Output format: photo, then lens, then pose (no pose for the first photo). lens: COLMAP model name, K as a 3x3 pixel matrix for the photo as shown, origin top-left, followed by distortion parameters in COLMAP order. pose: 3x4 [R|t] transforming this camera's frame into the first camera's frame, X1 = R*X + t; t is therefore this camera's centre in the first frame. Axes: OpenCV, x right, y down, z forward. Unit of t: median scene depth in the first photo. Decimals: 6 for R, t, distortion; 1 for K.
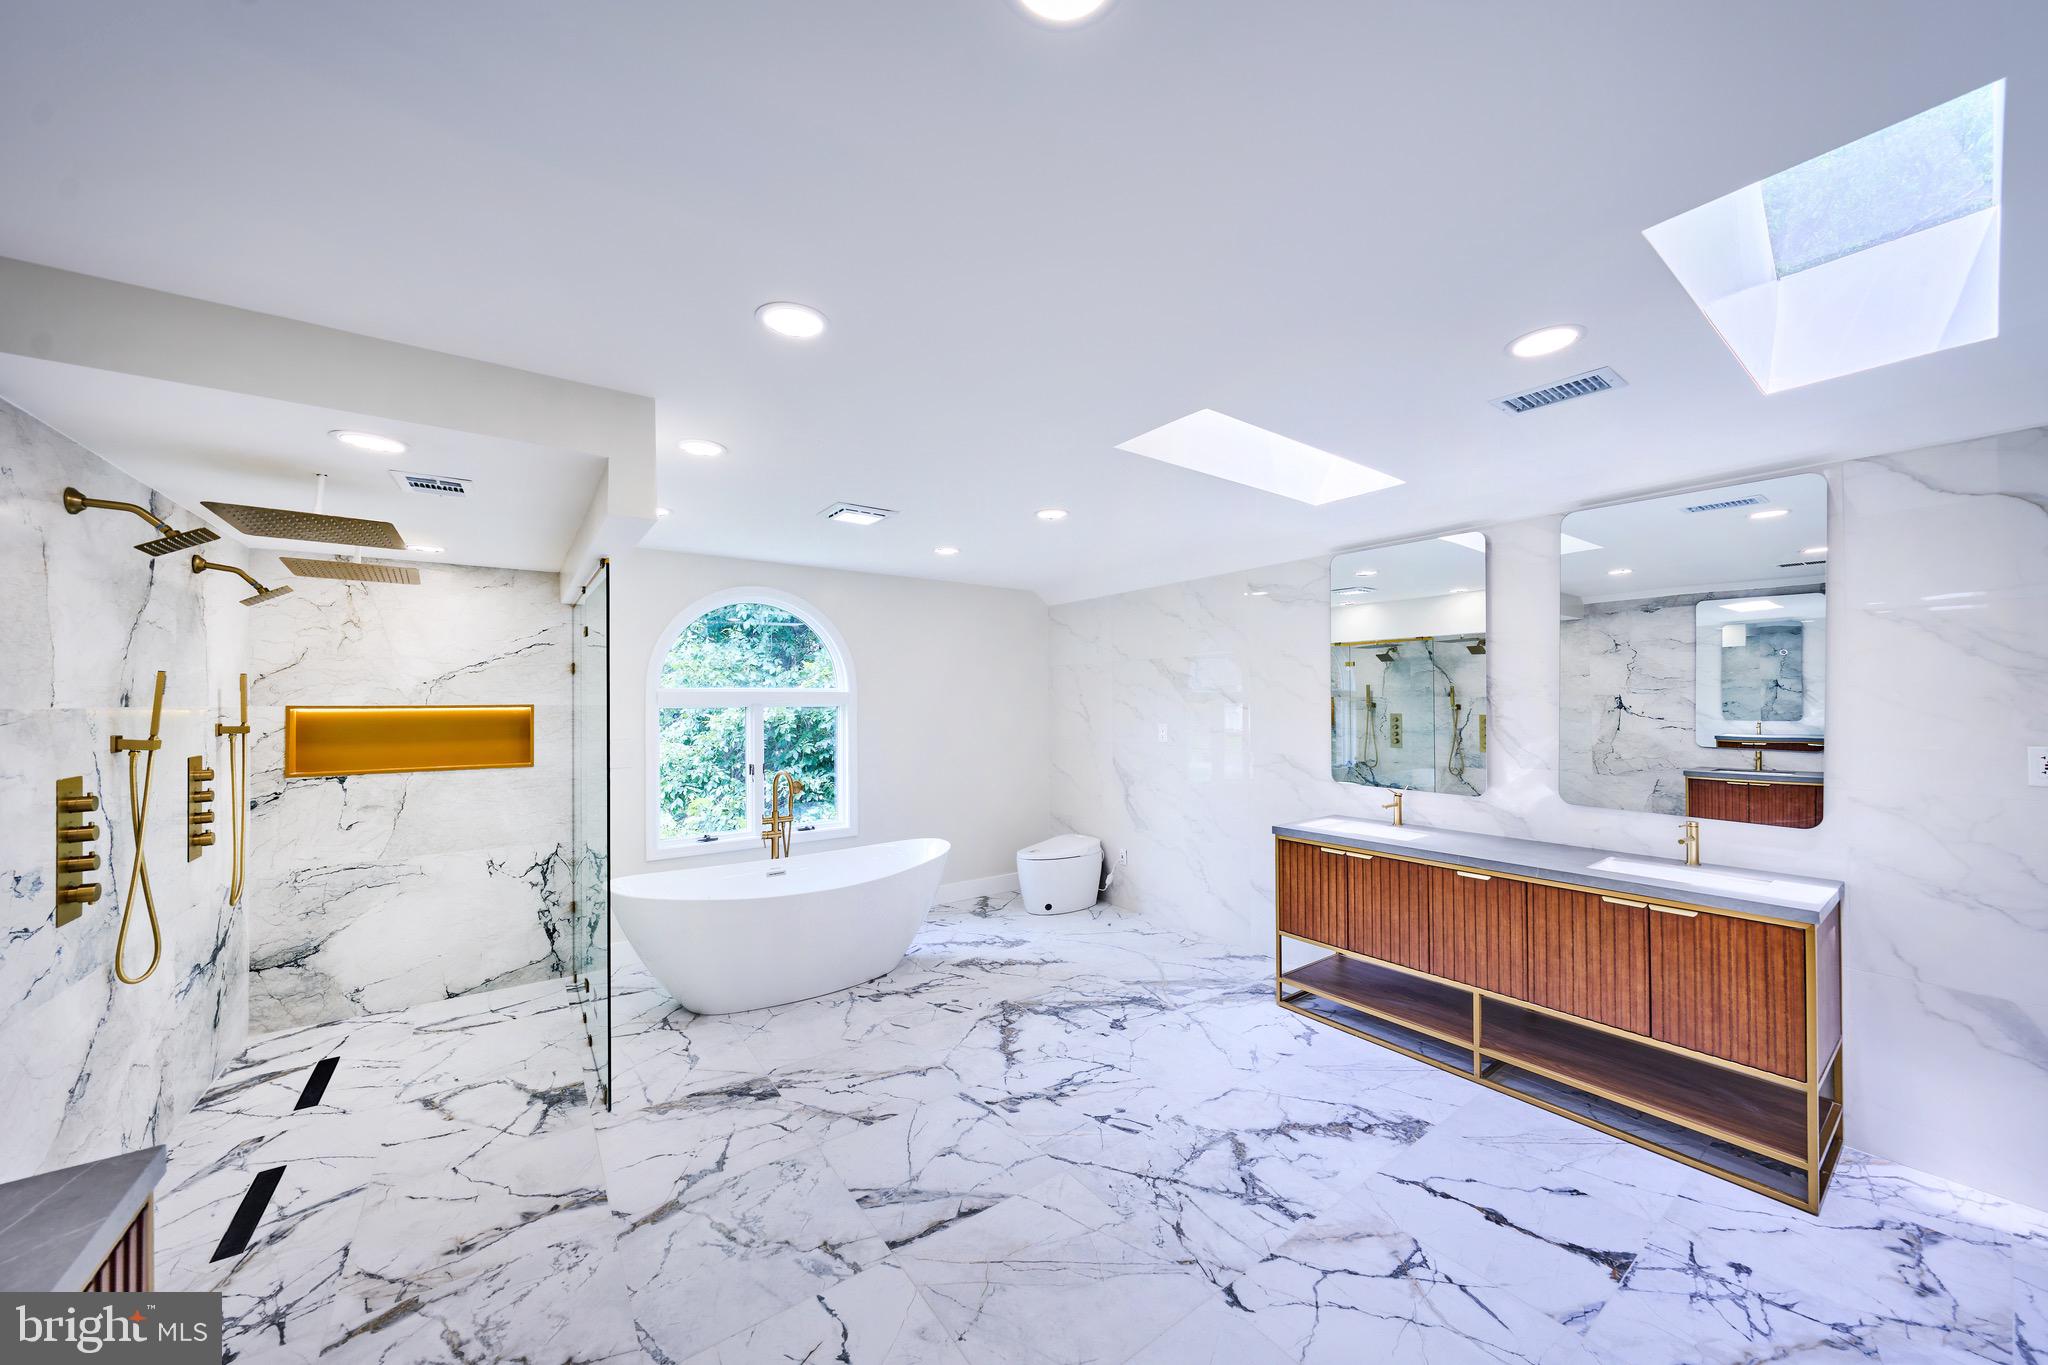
lens RADIAL K [[710.4, 0, 1025.7], [0, 710.4, 696.5], [0, 0, 1]] dist [-0.002407, -0.000078]
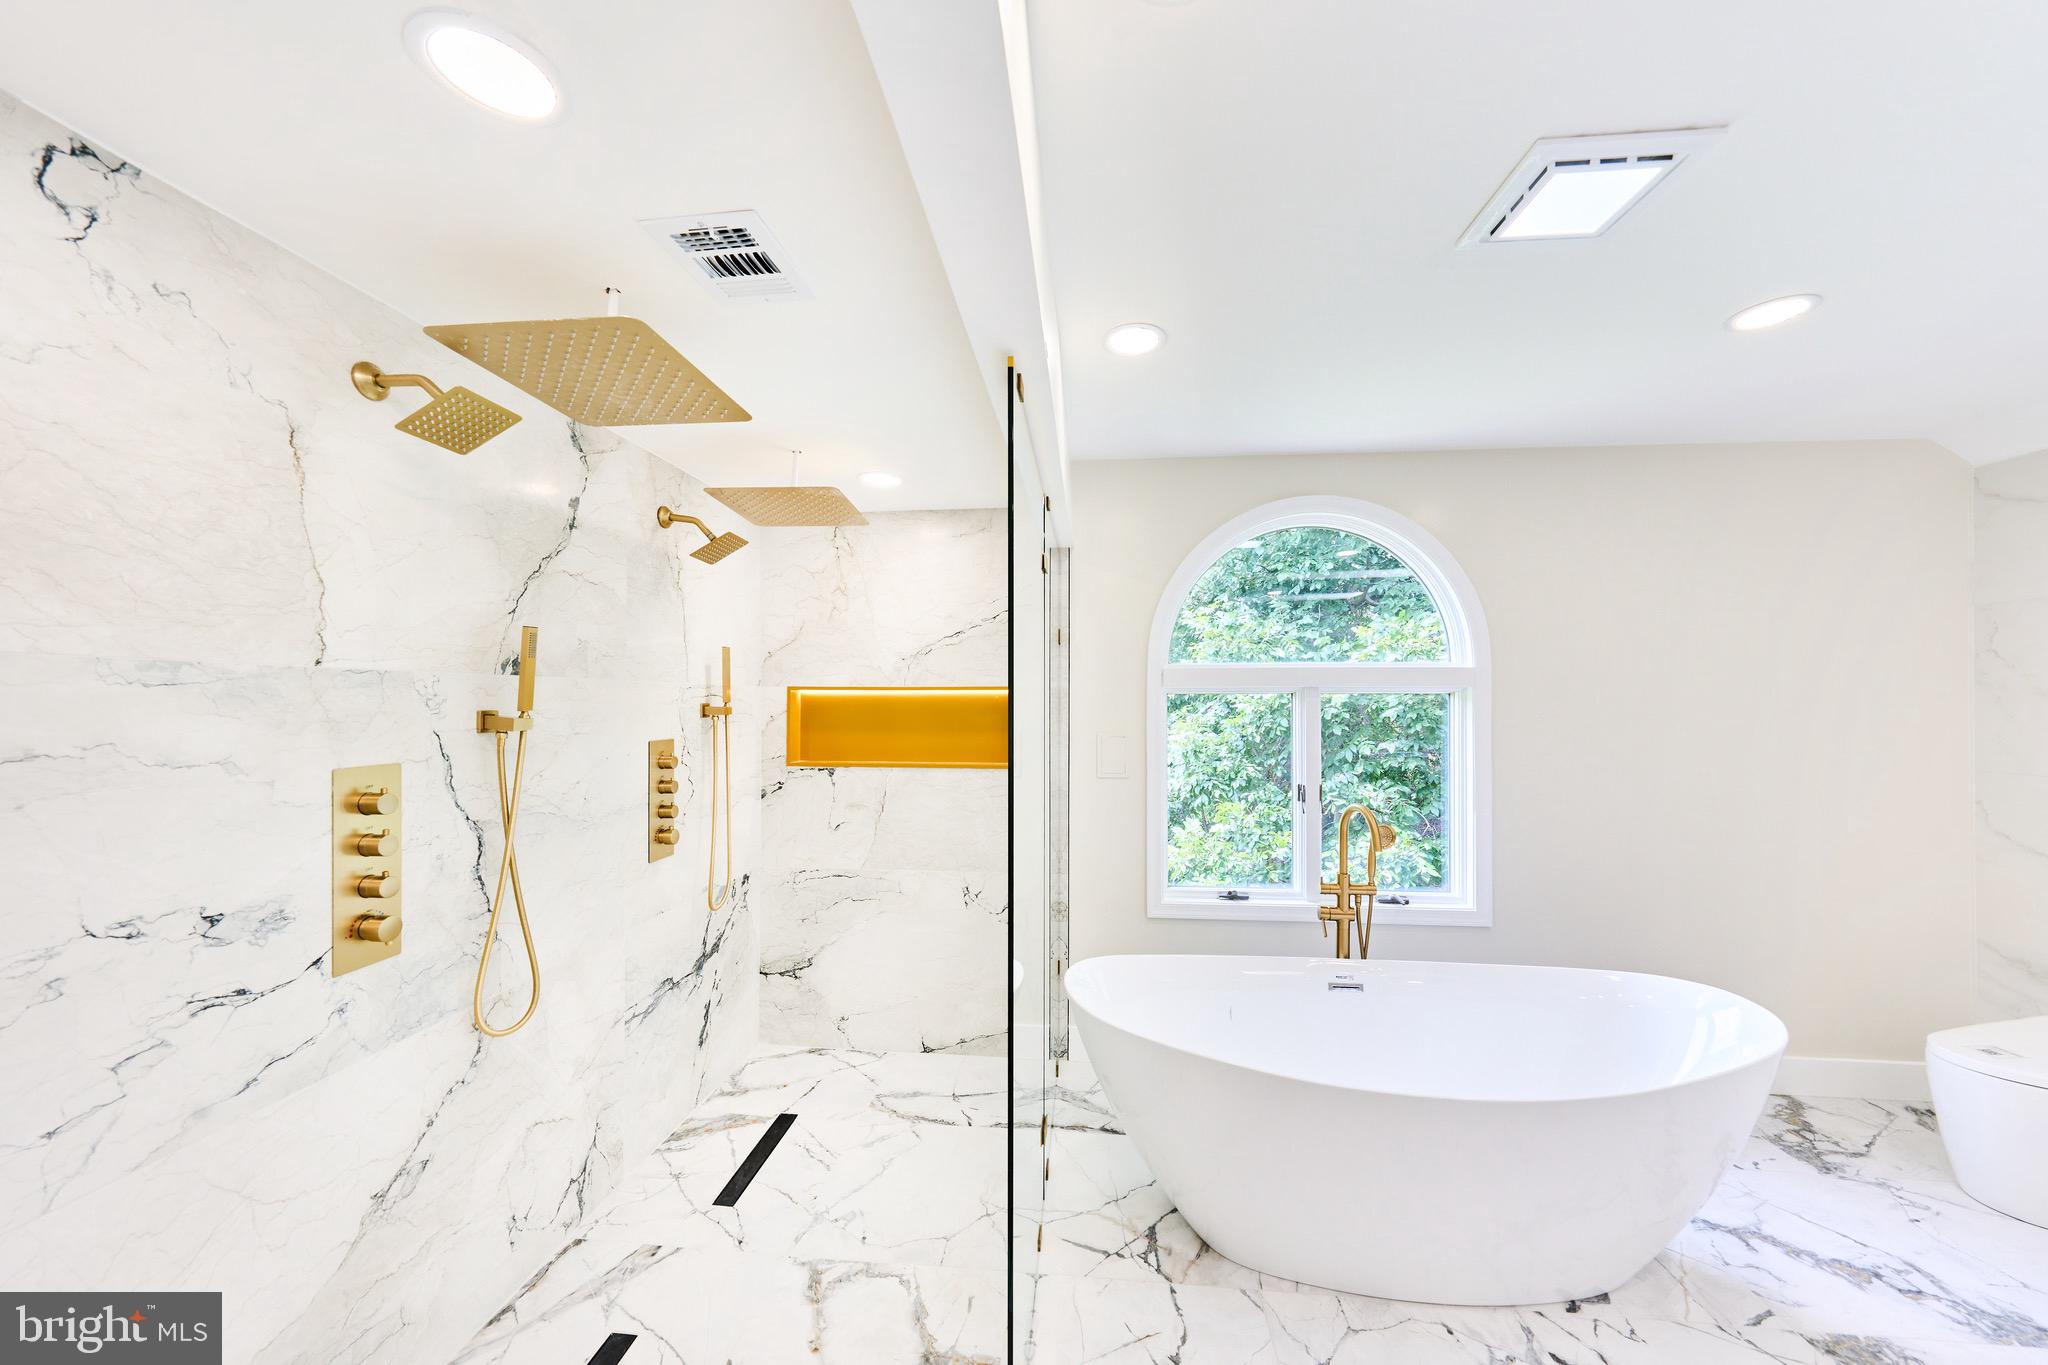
lens RADIAL K [[723.0, 0, 1031.4], [0, 723.0, 697.4], [0, 0, 1]] dist [-0.002378, 0.000018]
pose [[0.754172, 0.003063, -0.656669, -0.224608], [-0.001245, 0.999994, 0.003236, 0.026274], [0.656675, -0.001623, 0.754172, 0.556176]]
